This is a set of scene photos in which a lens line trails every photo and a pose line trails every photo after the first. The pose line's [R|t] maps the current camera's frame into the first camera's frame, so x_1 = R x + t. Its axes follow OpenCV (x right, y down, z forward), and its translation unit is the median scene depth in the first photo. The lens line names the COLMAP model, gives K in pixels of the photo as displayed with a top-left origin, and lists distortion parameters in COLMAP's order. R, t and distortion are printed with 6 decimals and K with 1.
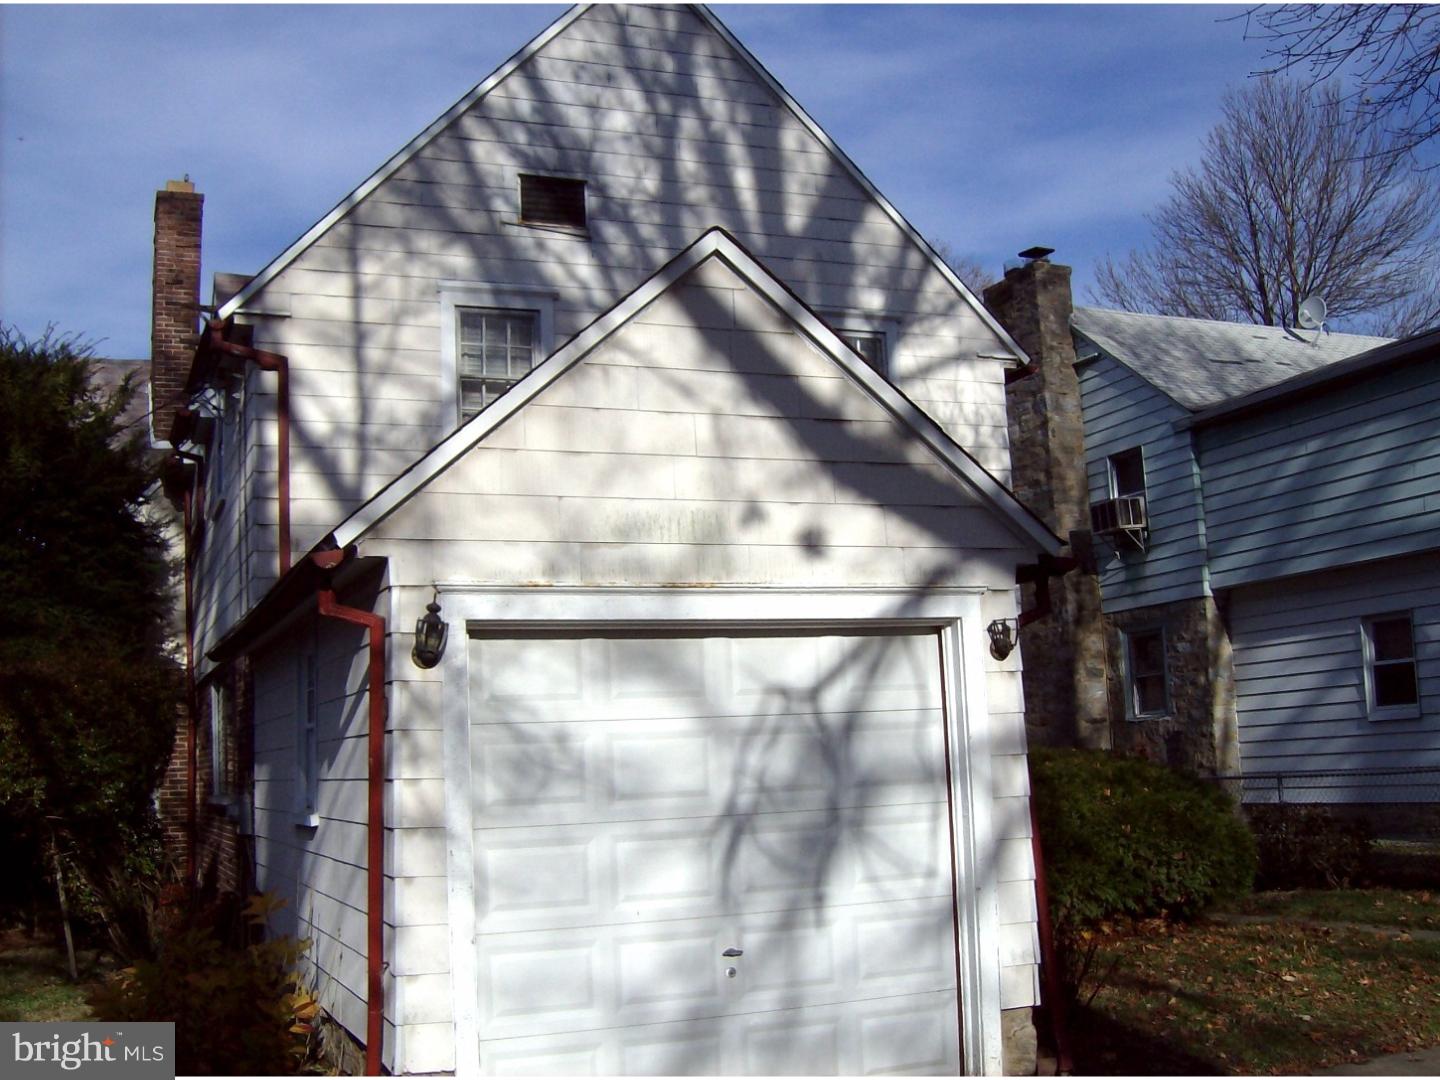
lens RADIAL K [[1594.0, 0, 720.0], [0, 1594.0, 540.0], [0, 0, 1]] dist [-0.200401, 0.116899]
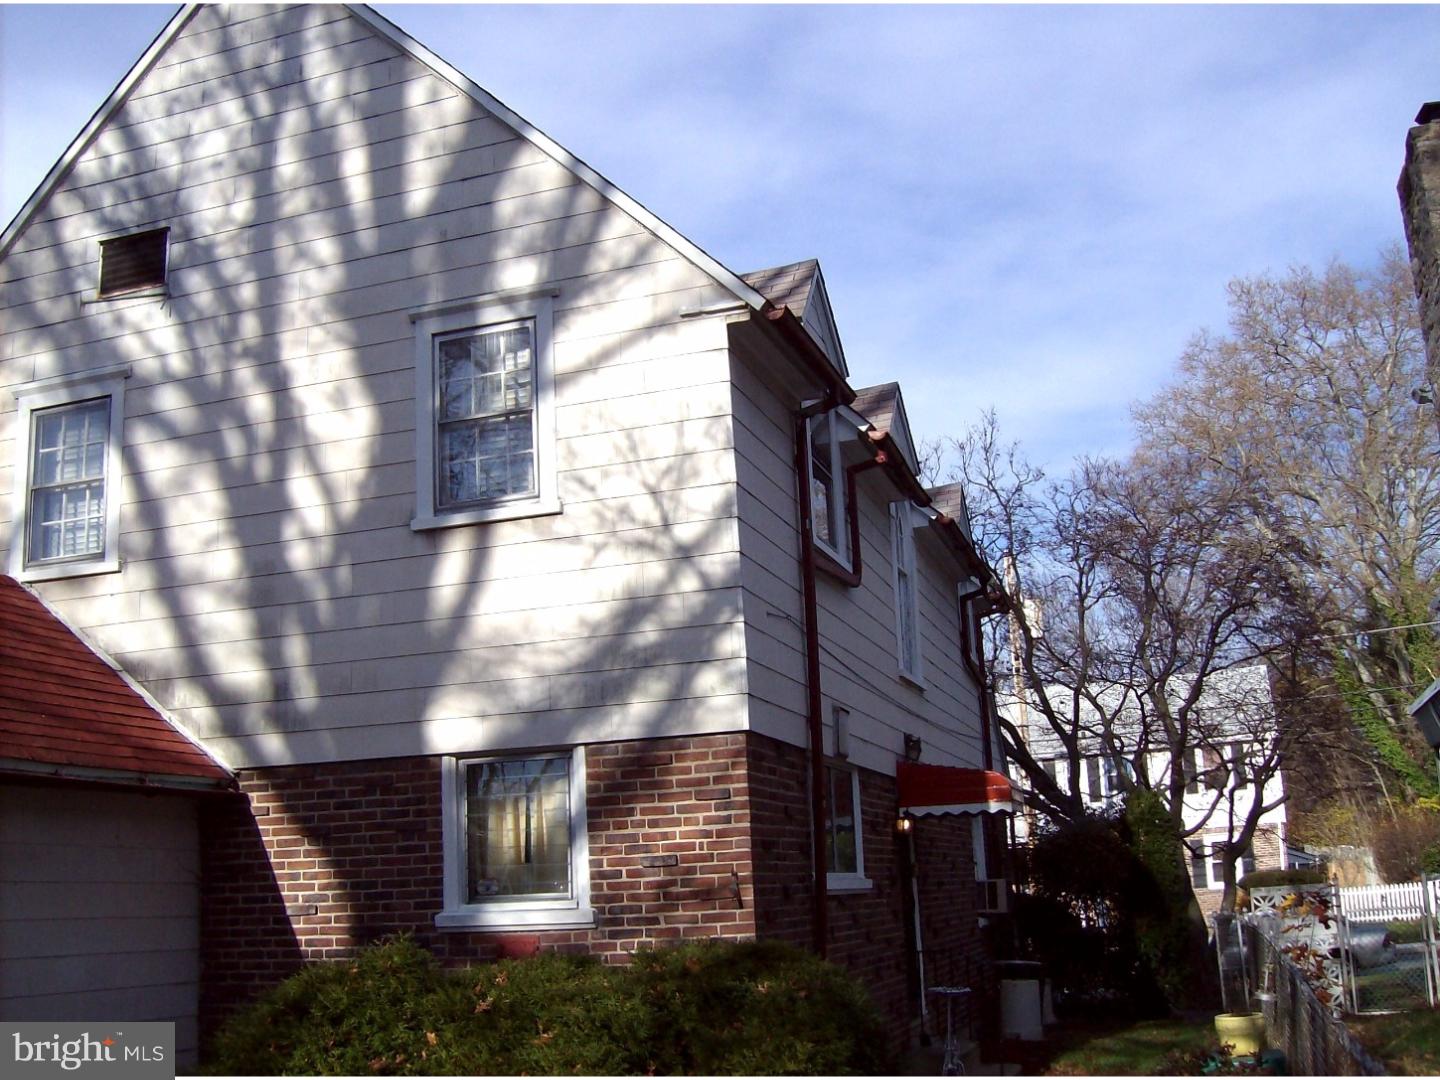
lens RADIAL K [[1607.2, 0, 701.1], [0, 1607.2, 541.9], [0, 0, 1]] dist [-0.219313, 0.212010]
pose [[0.761710, -0.133680, -0.633977, 0.644320], [0.104329, 0.991022, -0.083617, 0.035458], [0.639463, -0.002450, 0.768818, 0.558693]]
